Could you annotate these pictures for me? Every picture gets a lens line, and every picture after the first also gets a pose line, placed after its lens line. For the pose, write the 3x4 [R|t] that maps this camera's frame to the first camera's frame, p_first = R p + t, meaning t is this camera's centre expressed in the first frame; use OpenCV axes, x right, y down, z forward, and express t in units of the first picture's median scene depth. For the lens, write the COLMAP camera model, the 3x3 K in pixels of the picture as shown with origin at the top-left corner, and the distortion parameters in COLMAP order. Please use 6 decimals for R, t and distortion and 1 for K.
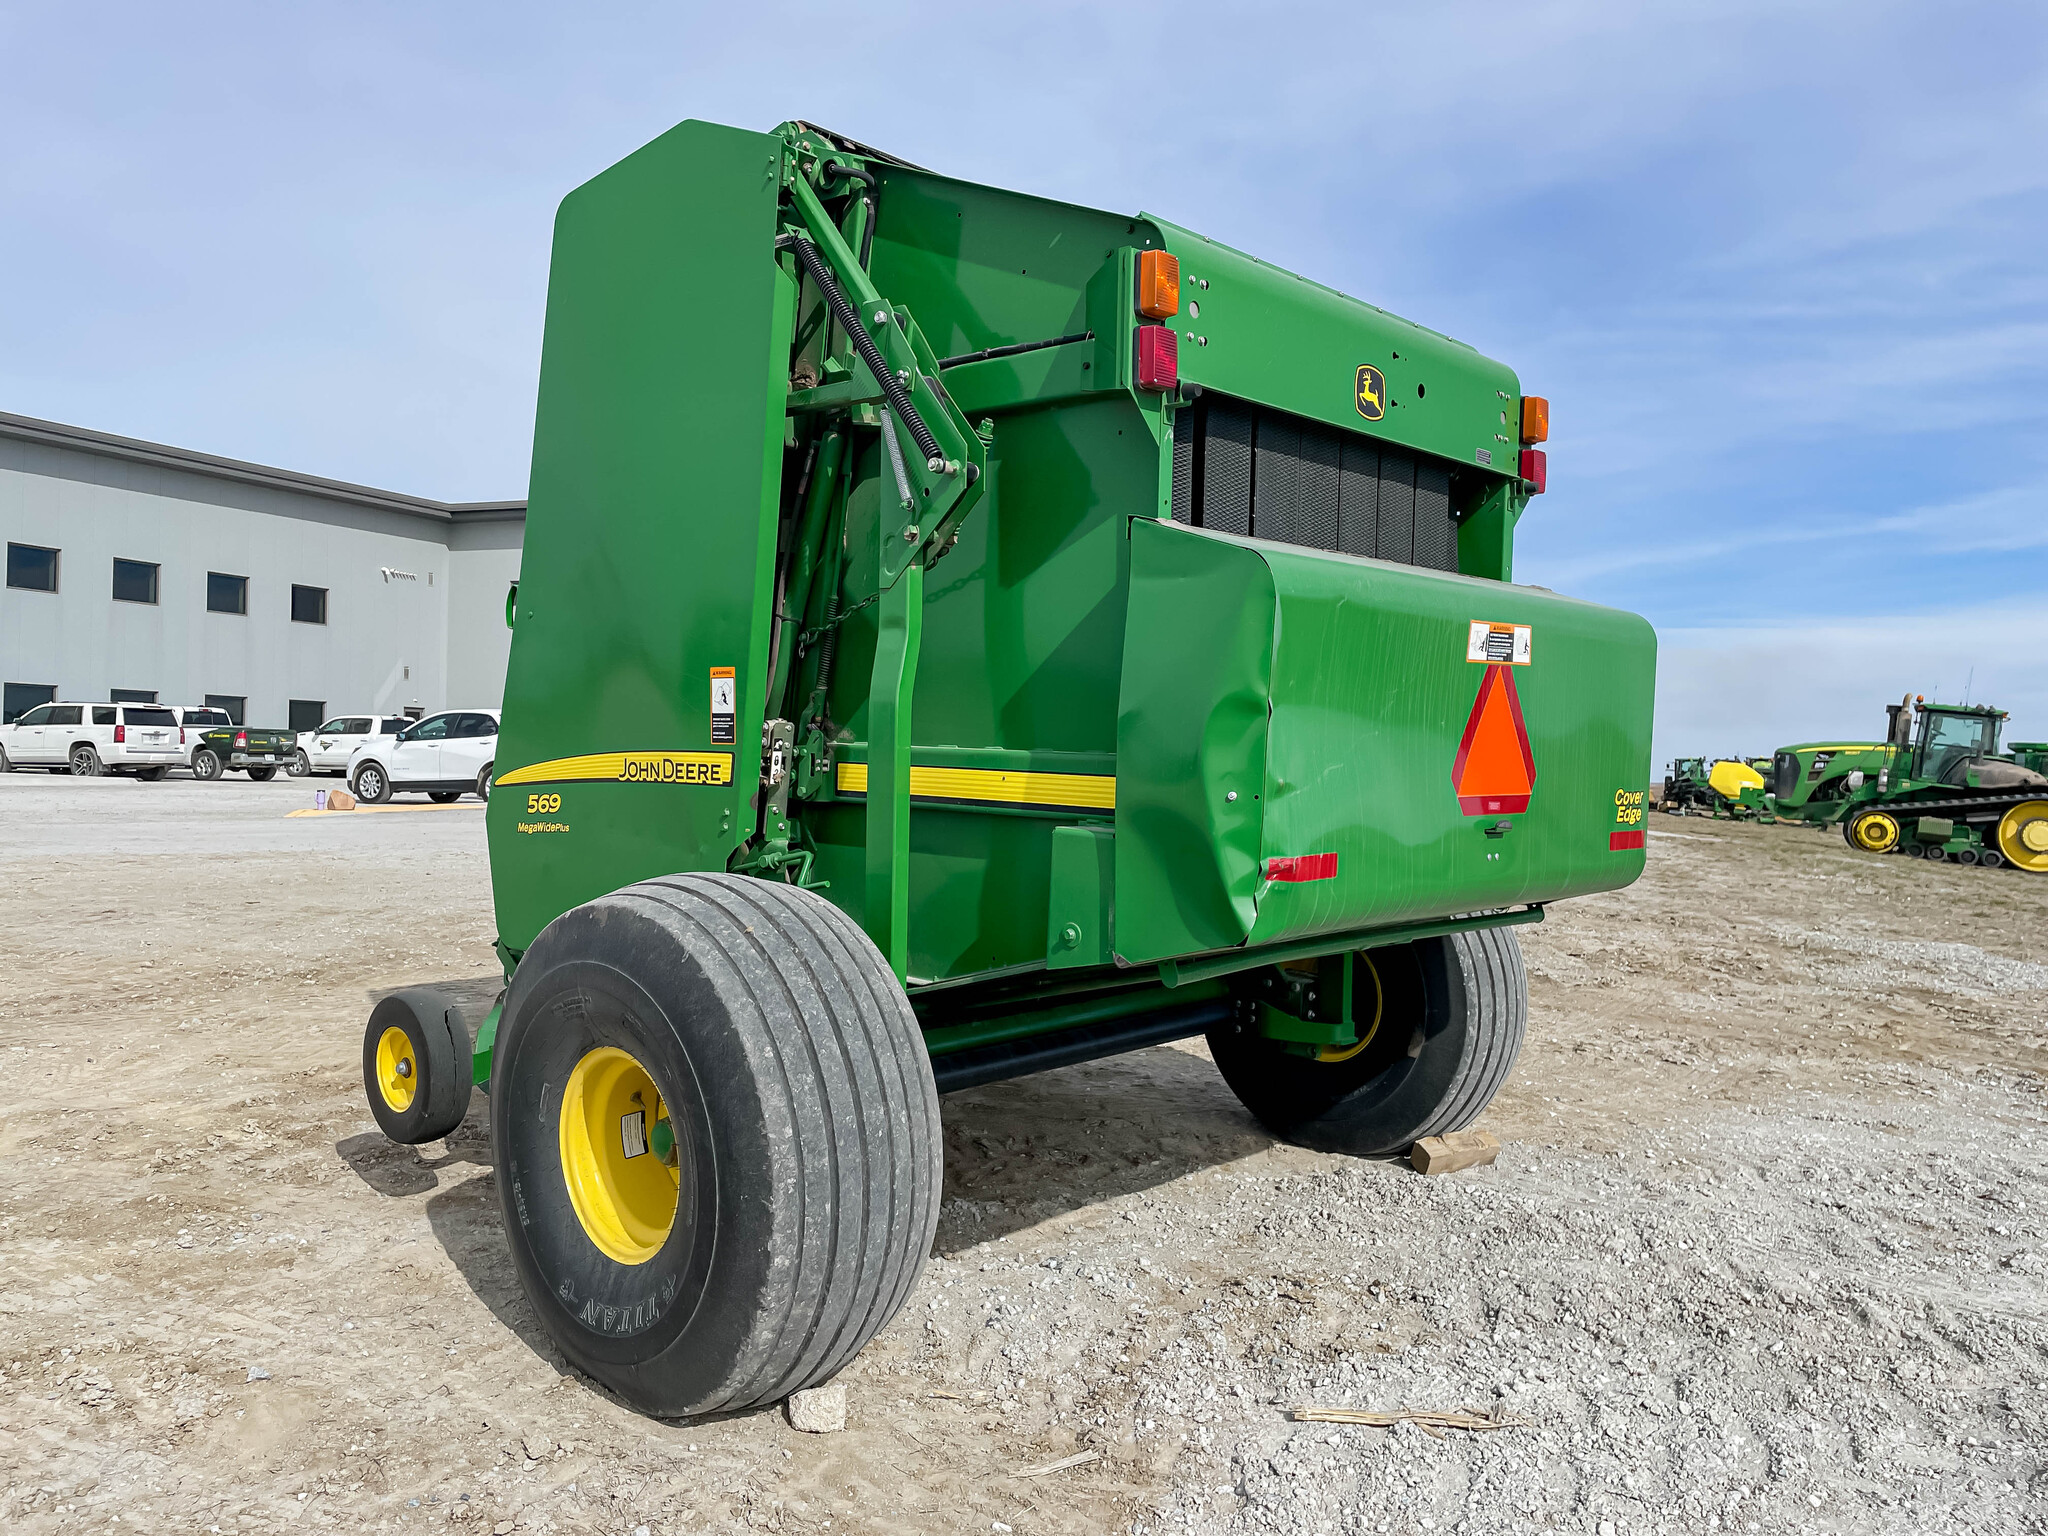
lens RADIAL K [[1559.3, 0, 1027.3], [0, 1559.3, 750.2], [0, 0, 1]] dist [0.053022, -0.050493]
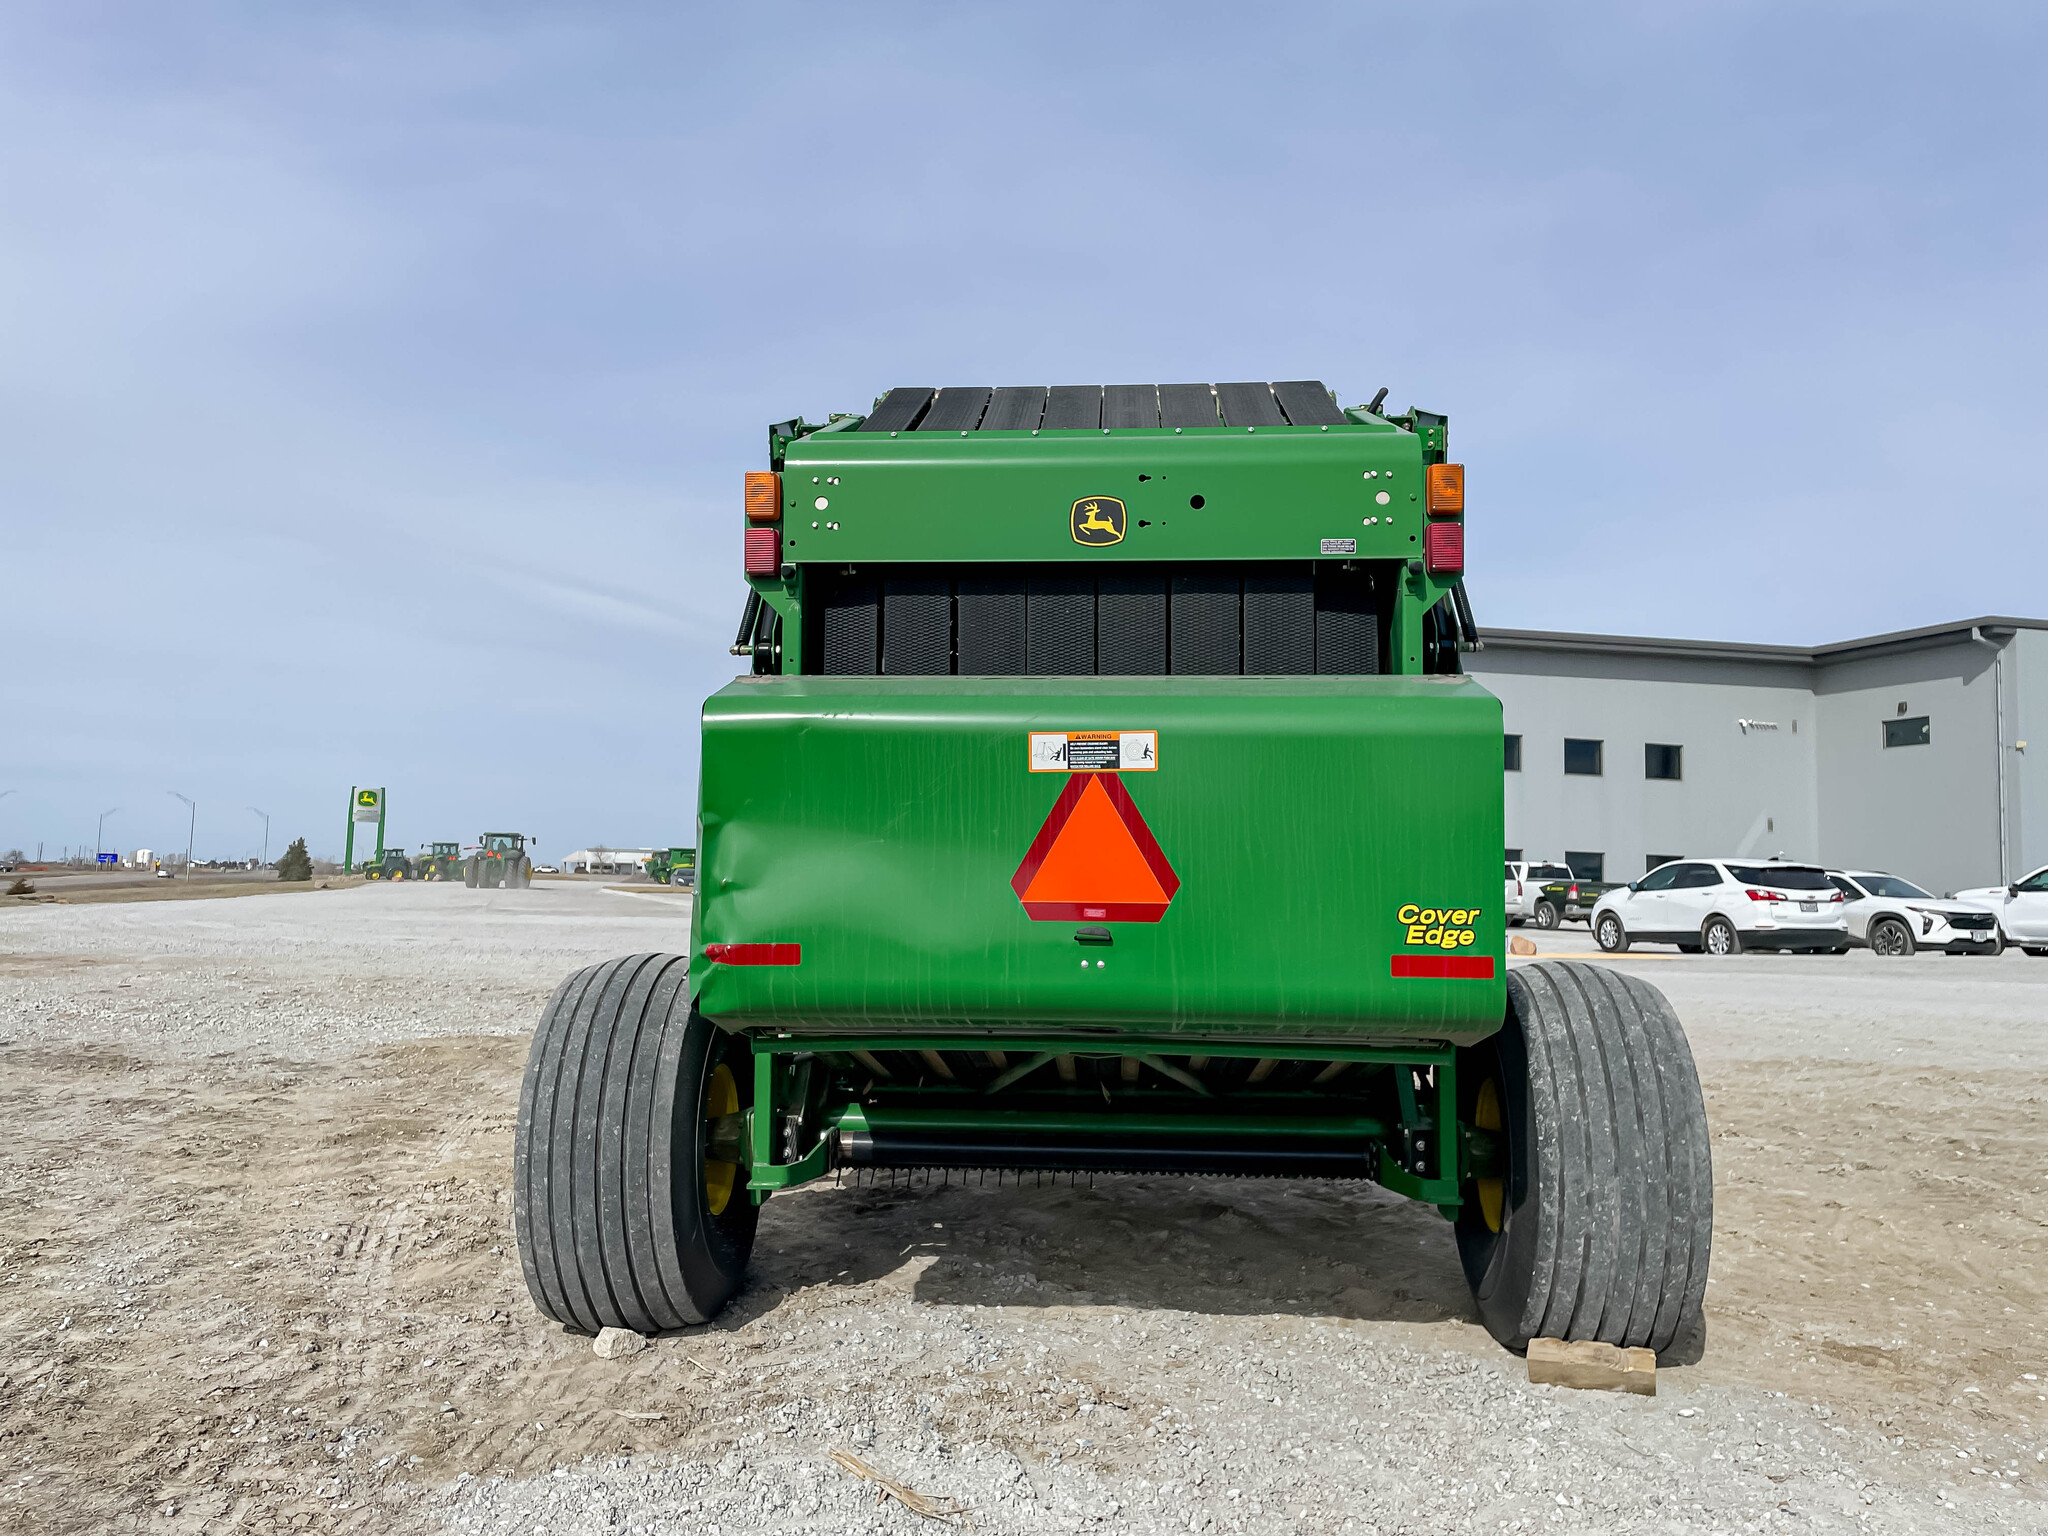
lens RADIAL K [[1559.3, 0, 1013.7], [0, 1559.3, 756.5], [0, 0, 1]] dist [0.053022, -0.050493]
pose [[0.628681, -0.068310, -0.774657, 0.655008], [-0.006042, 0.995676, -0.092702, 0.017765], [0.777639, 0.062961, 0.625550, 0.206479]]
